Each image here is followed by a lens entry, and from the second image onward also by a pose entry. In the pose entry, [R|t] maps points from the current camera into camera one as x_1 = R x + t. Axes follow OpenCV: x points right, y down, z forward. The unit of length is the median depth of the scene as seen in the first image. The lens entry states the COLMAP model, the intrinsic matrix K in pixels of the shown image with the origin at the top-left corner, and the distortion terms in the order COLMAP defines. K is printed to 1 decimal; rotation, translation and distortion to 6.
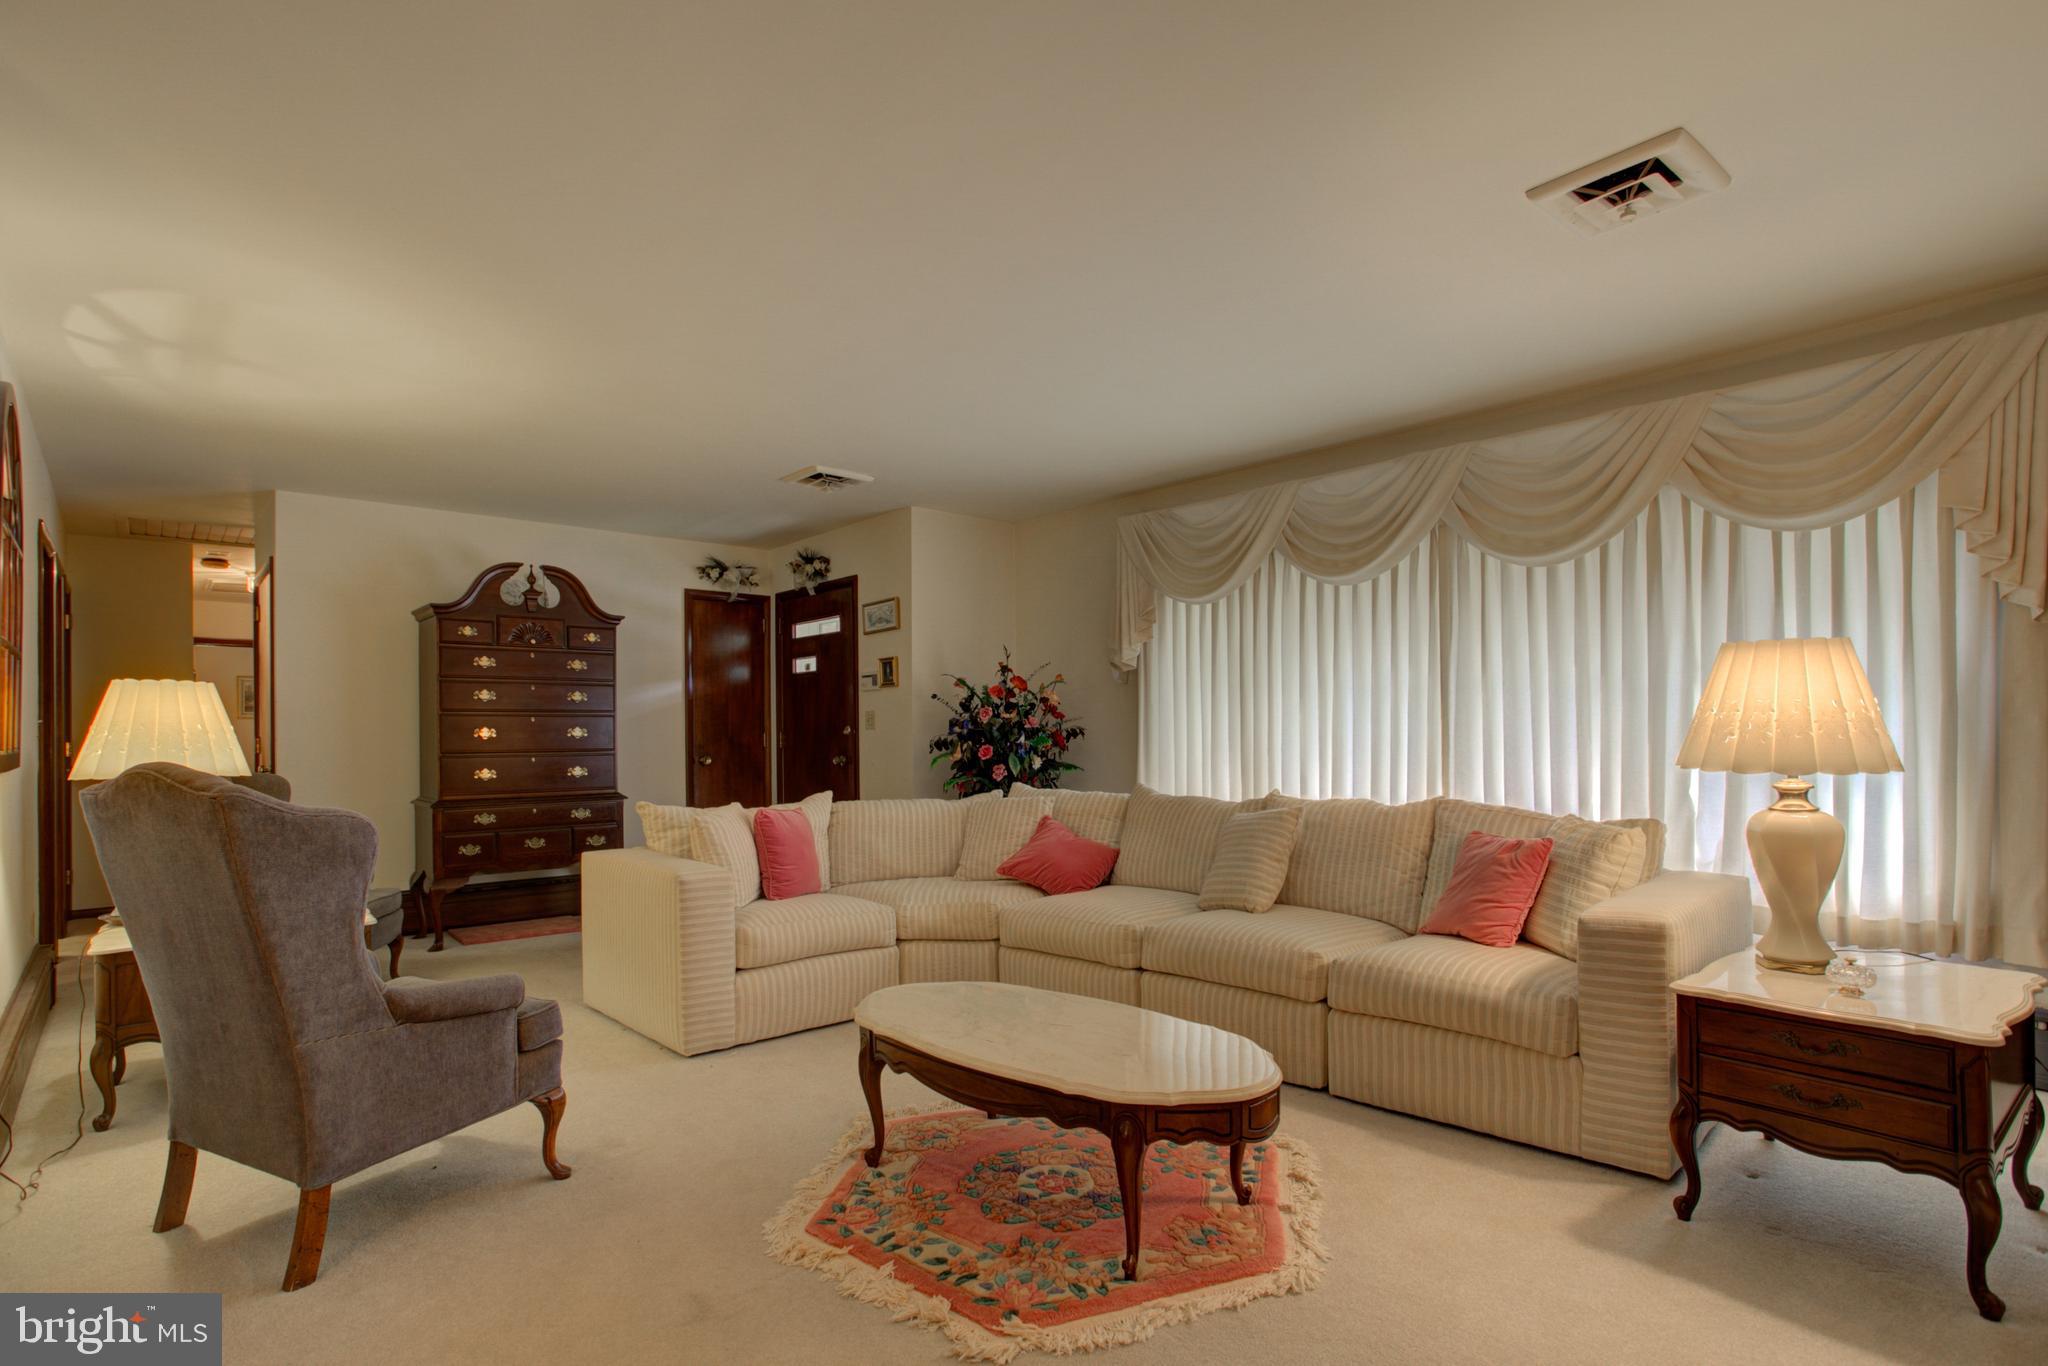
lens RADIAL K [[1021.0, 0, 1028.3], [0, 1021.0, 733.8], [0, 0, 1]] dist [-0.061788, 0.026508]
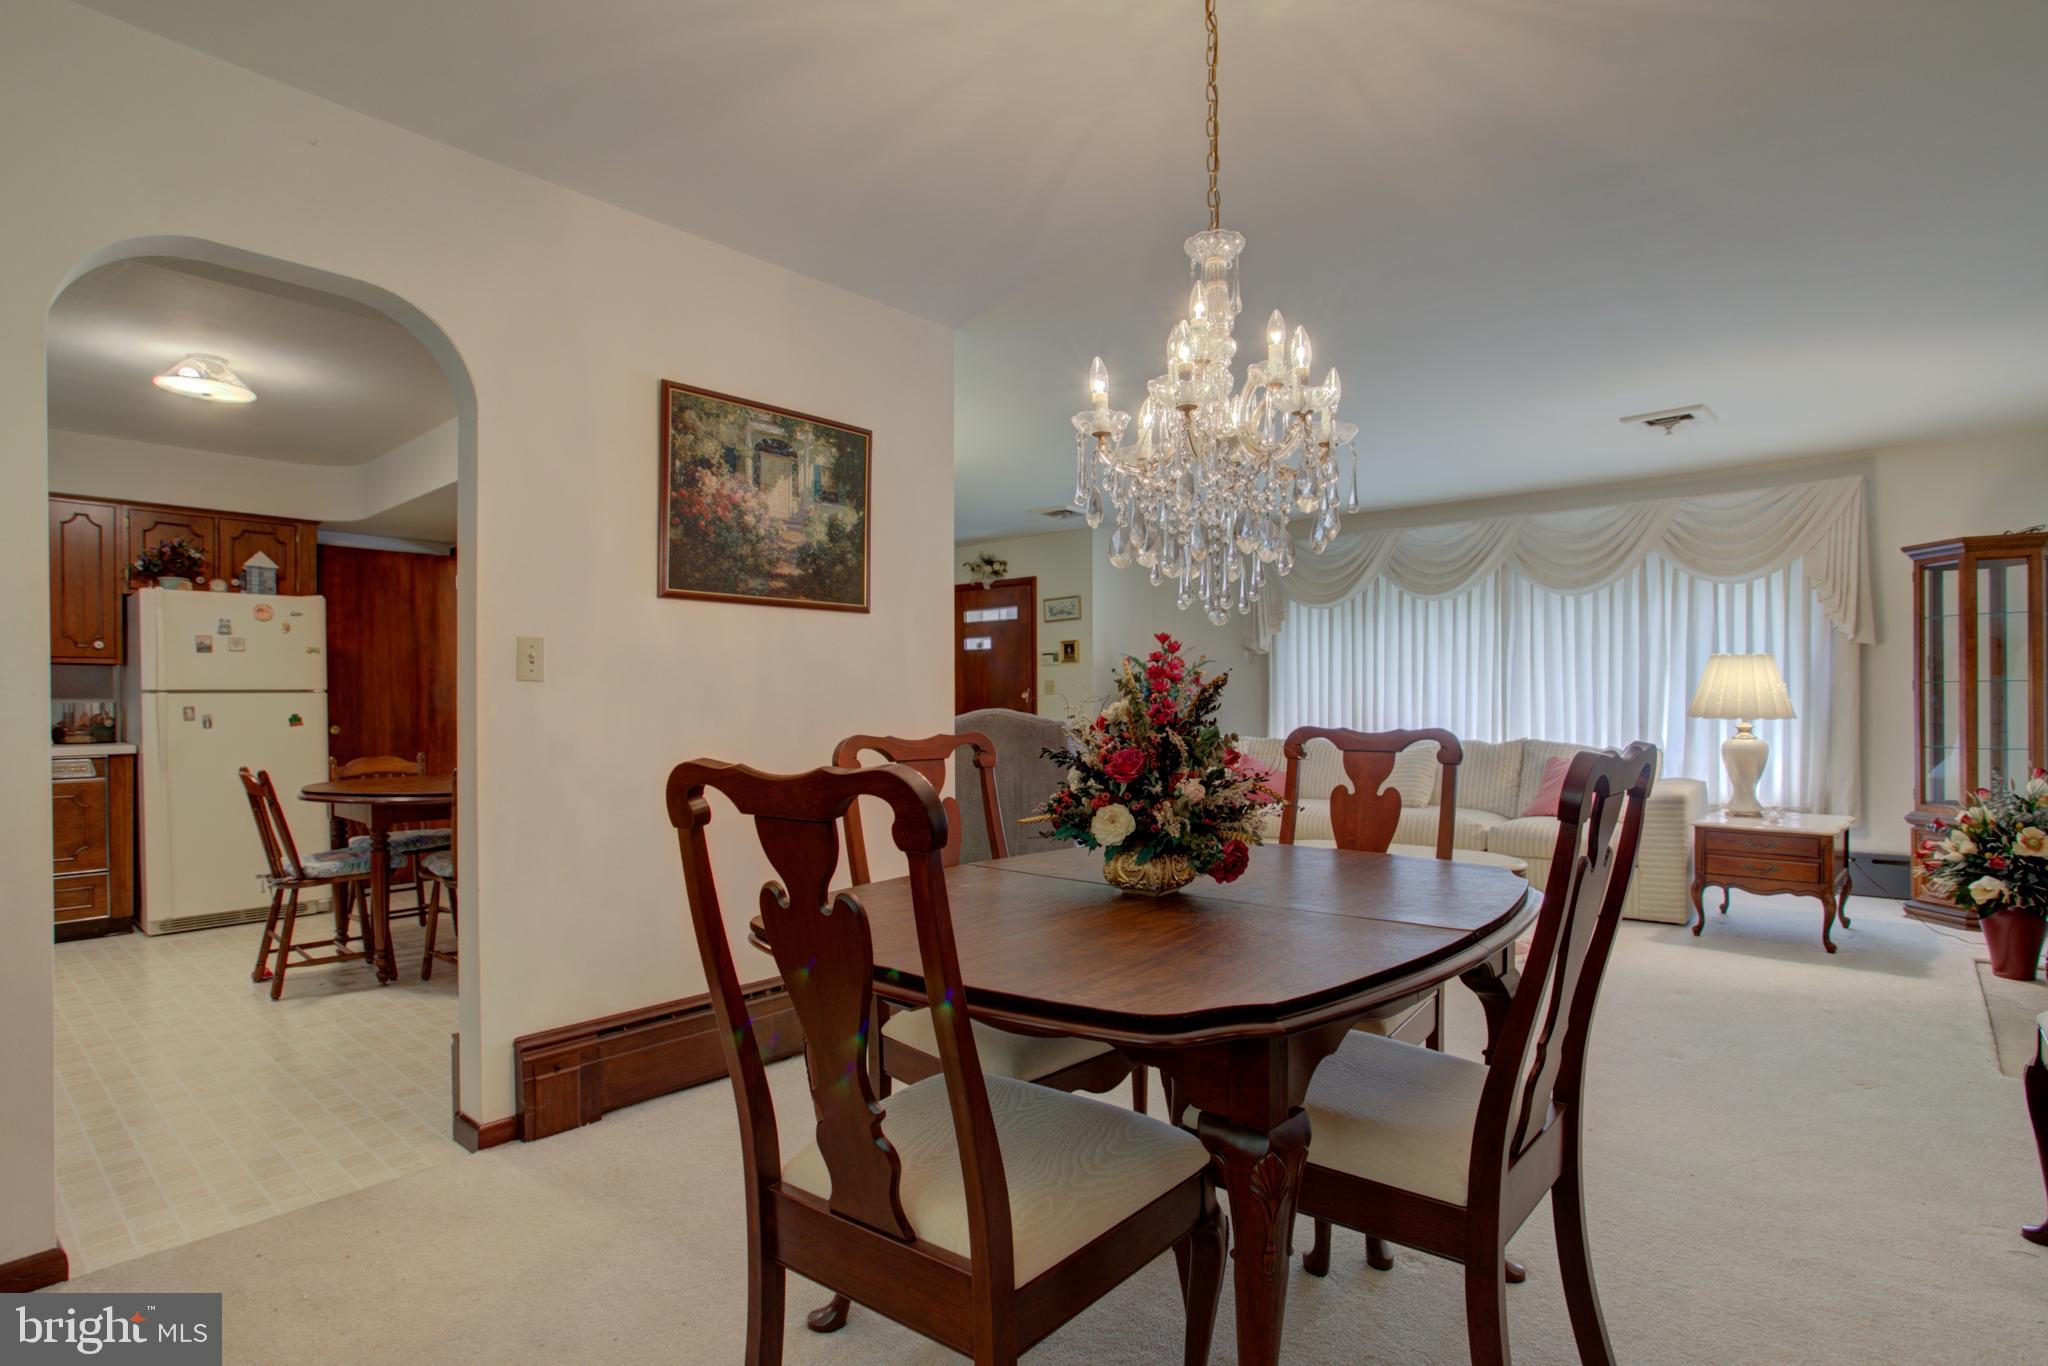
lens RADIAL K [[1027.3, 0, 1033.6], [0, 1027.3, 714.8], [0, 0, 1]] dist [-0.061770, 0.028474]
pose [[0.992415, 0.002379, 0.122910, -0.540475], [-0.004314, 0.999871, 0.015477, 0.002138], [-0.122857, -0.015890, 0.992297, -0.500245]]
